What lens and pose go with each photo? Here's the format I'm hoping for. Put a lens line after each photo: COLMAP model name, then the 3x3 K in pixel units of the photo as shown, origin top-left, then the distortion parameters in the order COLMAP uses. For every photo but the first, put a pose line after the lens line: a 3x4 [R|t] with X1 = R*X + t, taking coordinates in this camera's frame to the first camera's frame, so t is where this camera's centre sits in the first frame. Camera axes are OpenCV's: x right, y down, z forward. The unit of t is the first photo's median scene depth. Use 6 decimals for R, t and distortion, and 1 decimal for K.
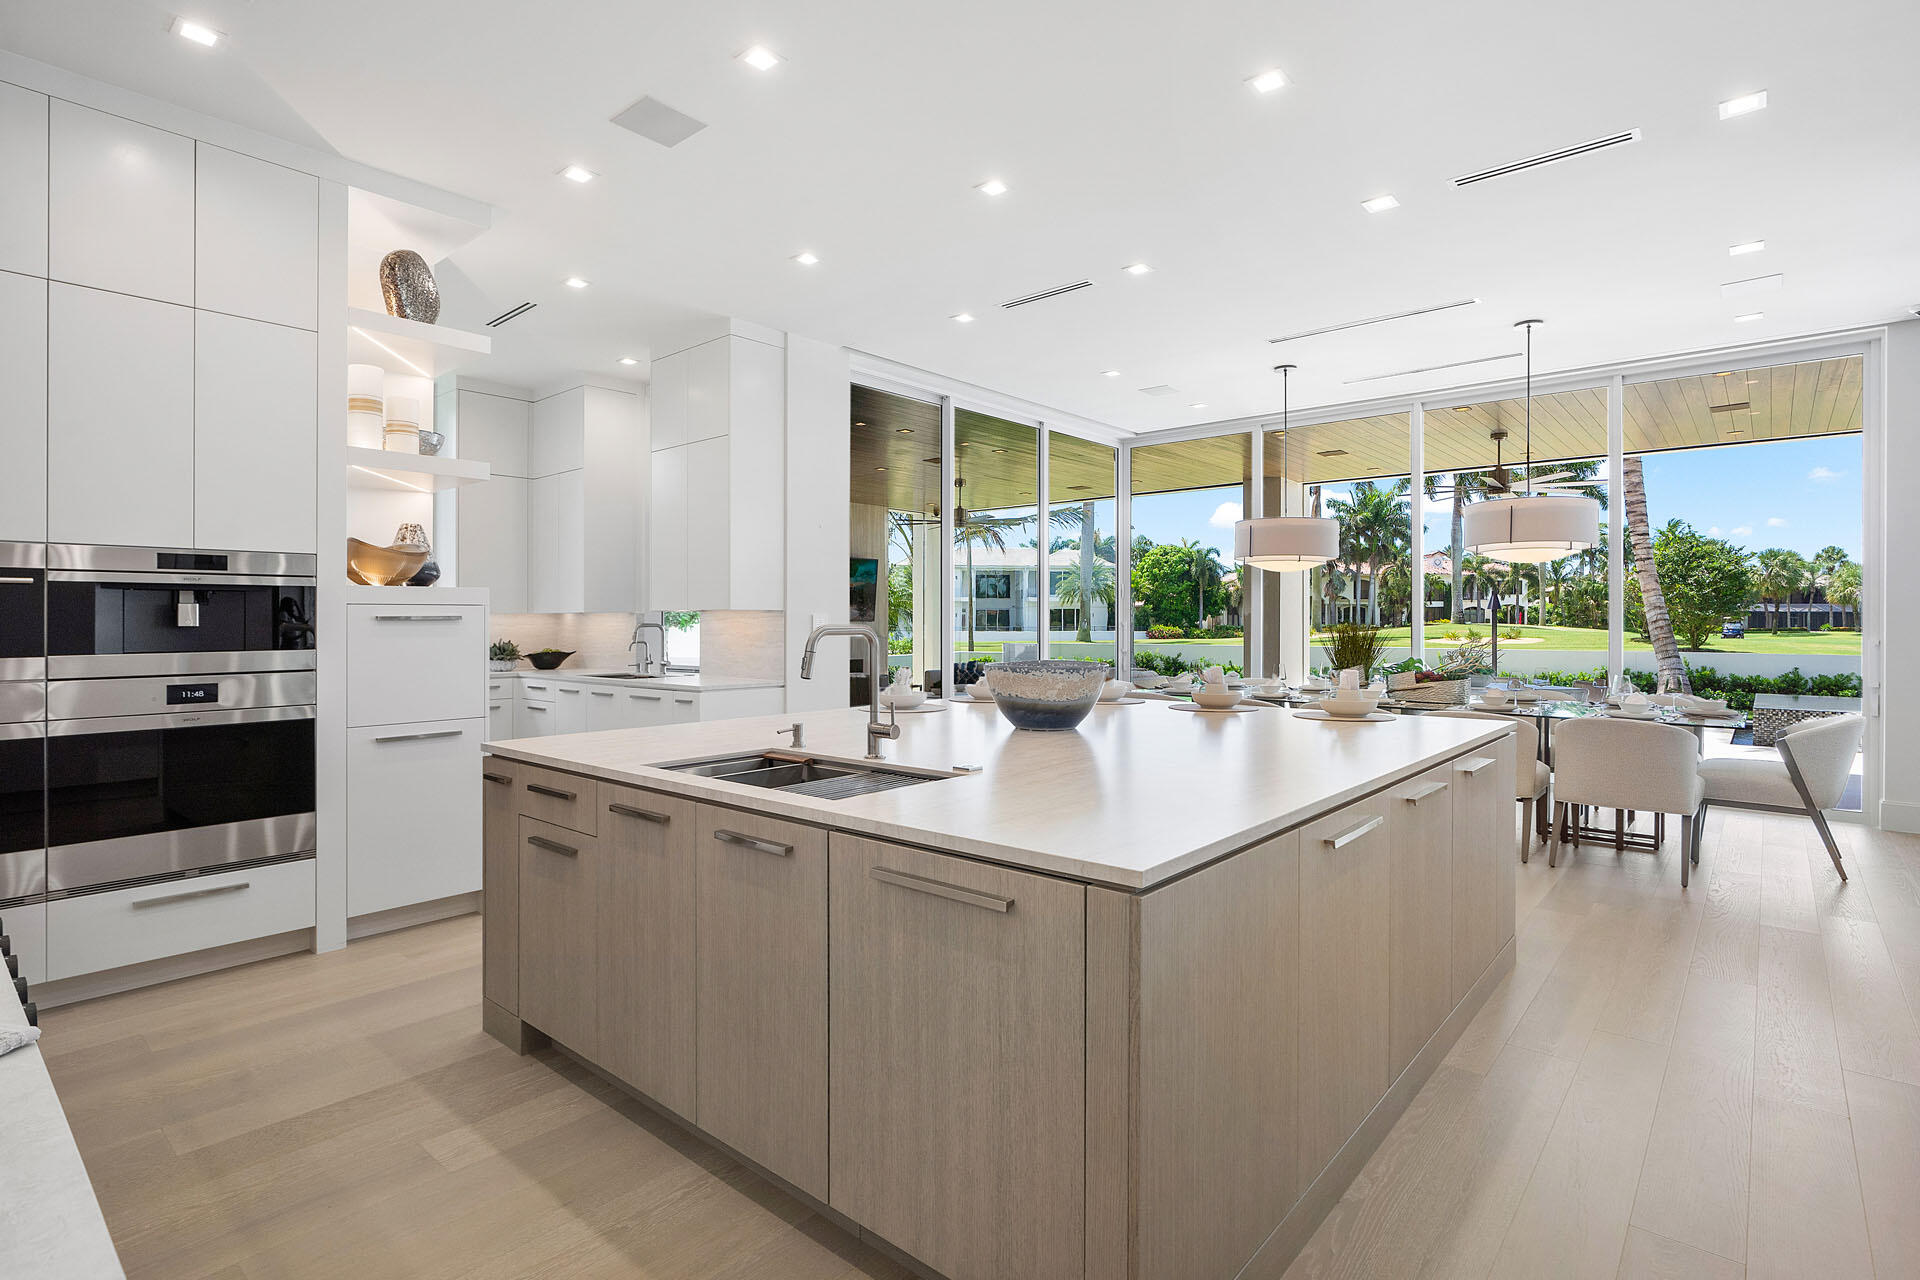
lens RADIAL K [[945.3, 0, 959.4], [0, 945.3, 629.9], [0, 0, 1]] dist [-0.007885, 0.000121]
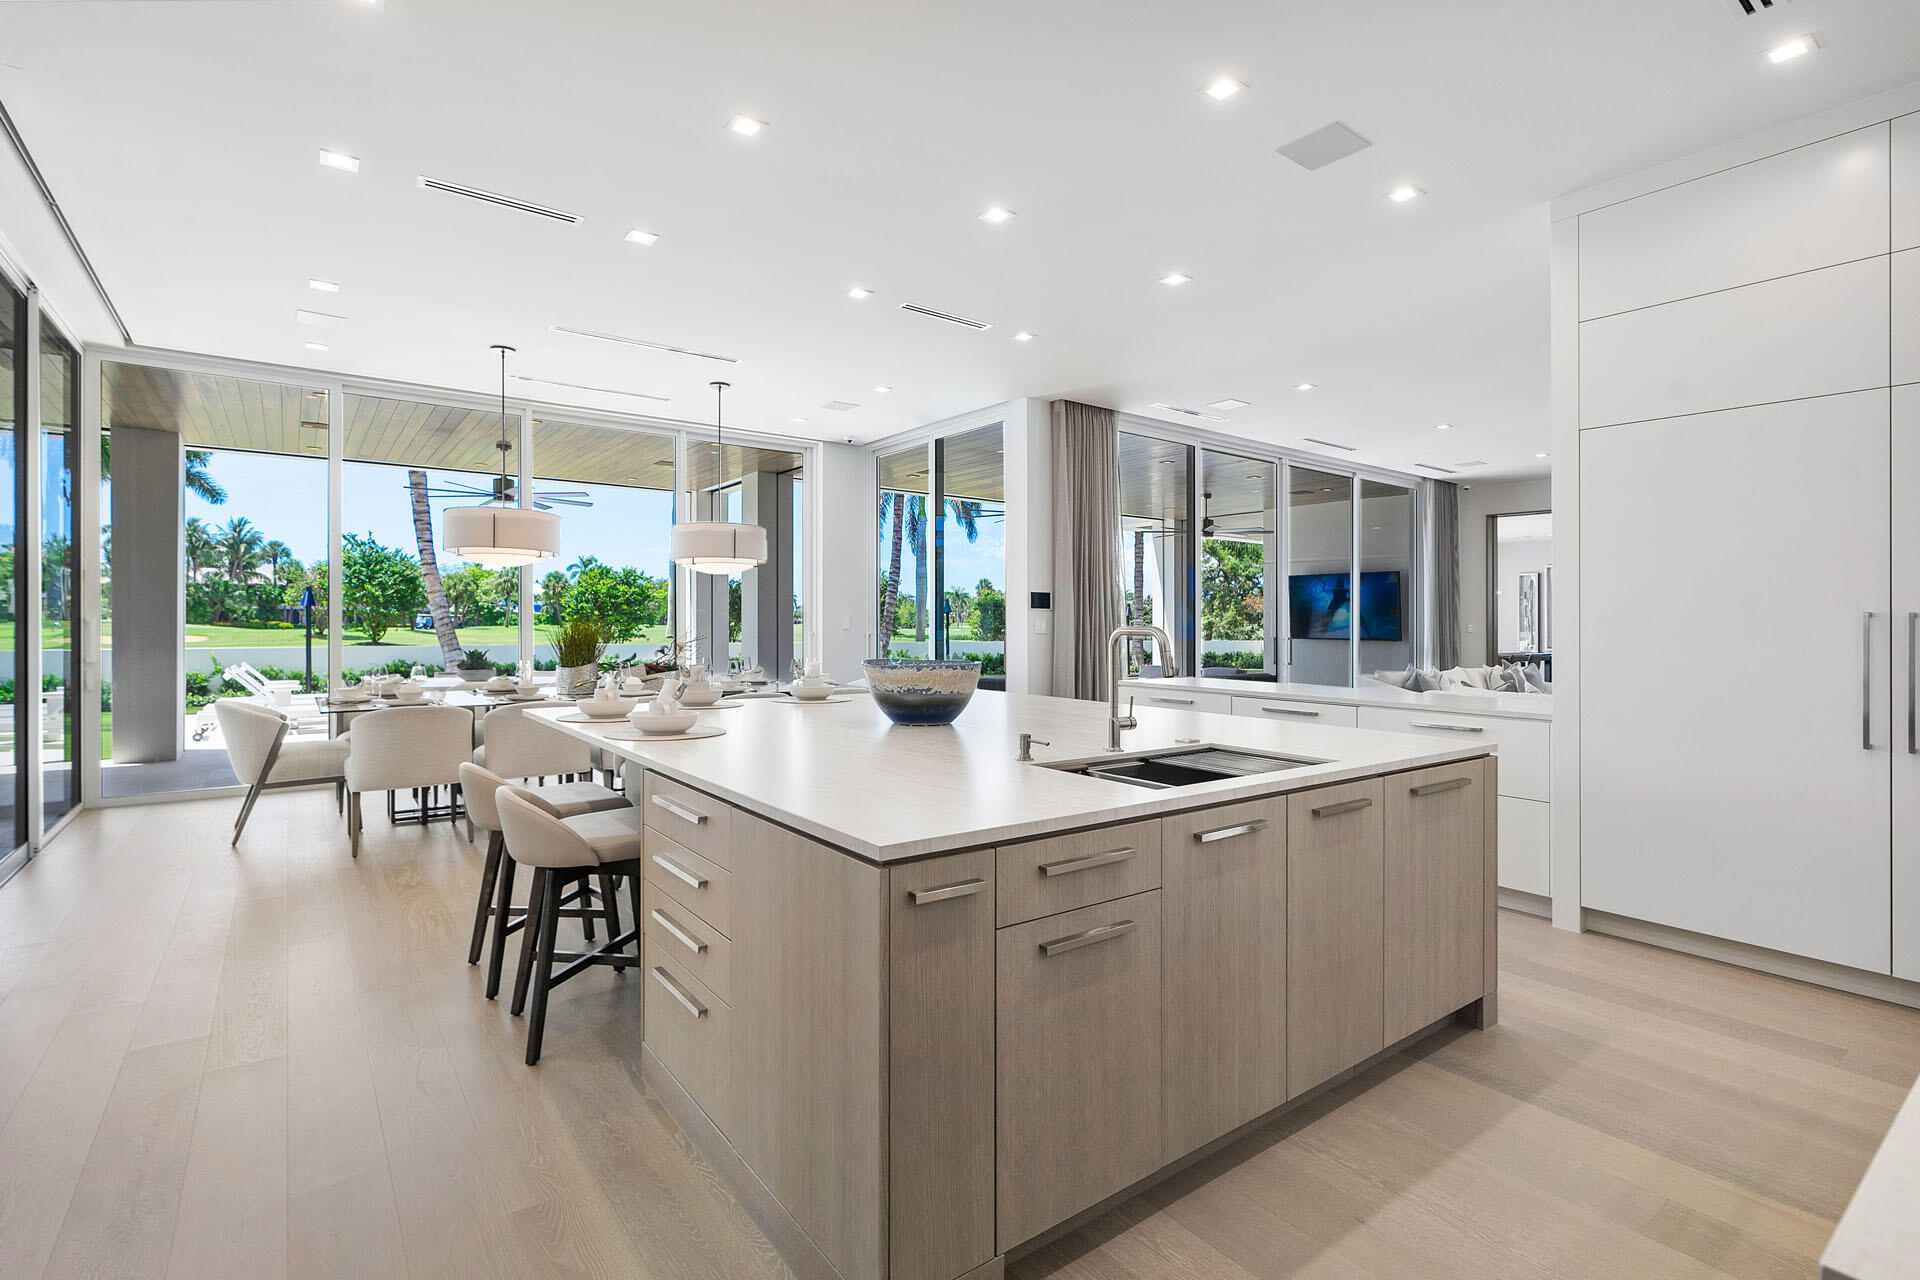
lens RADIAL K [[902.1, 0, 951.6], [0, 902.1, 622.8], [0, 0, 1]] dist [-0.015040, 0.000229]
pose [[0.222034, 0.002099, 0.975037, -0.083736], [0.001006, 0.999997, -0.002382, -0.000375], [-0.975038, 0.001510, 0.222031, 0.071499]]
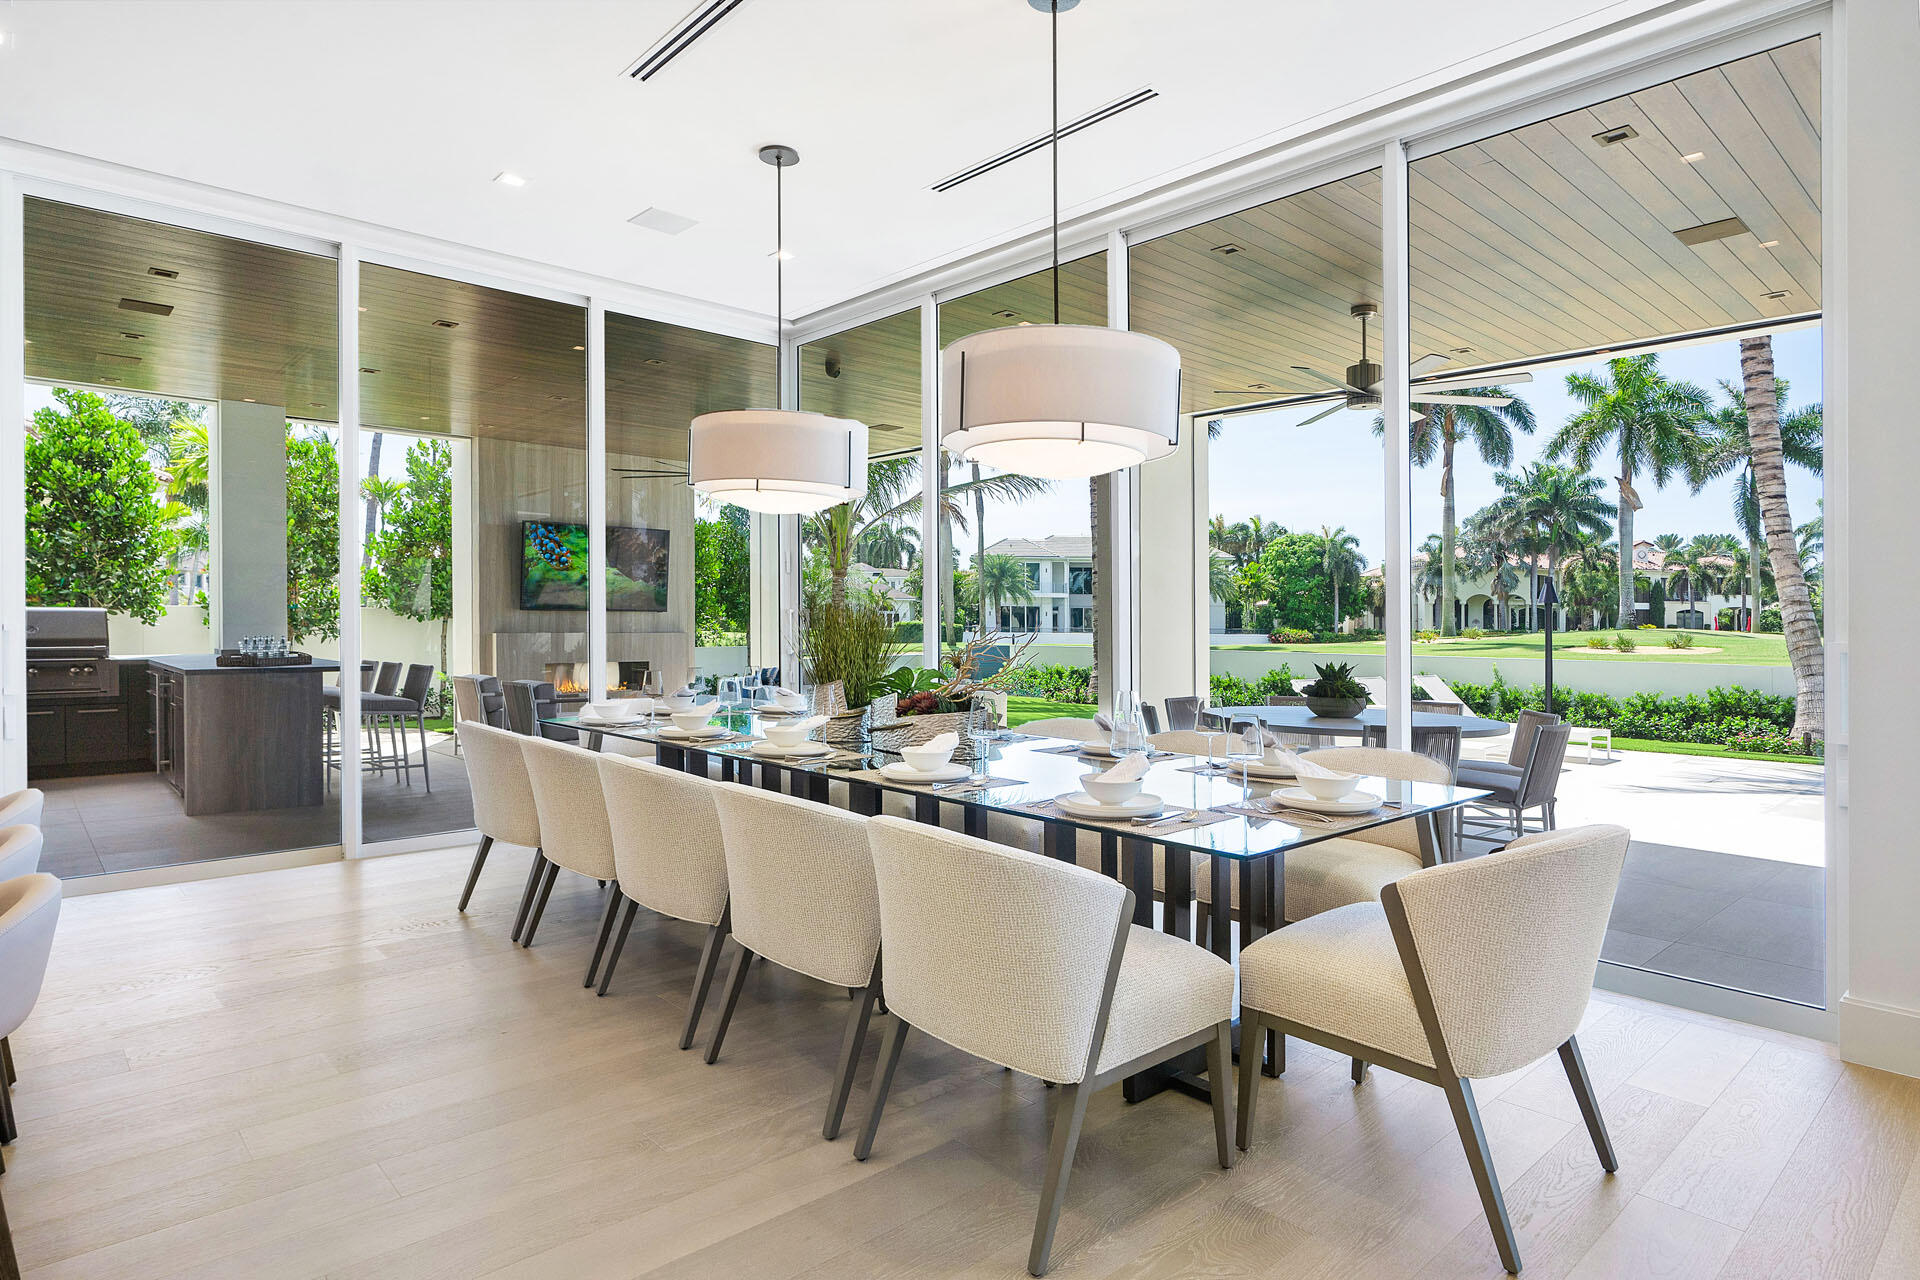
lens RADIAL K [[1051.8, 0, 952.7], [0, 1051.8, 623.0], [0, 0, 1]] dist [-0.006890, -0.001683]
pose [[0.992032, 0.010782, -0.125520, 0.104174], [-0.011662, 0.999912, -0.006272, 0.001518], [0.125442, 0.007686, 0.992071, 0.076347]]
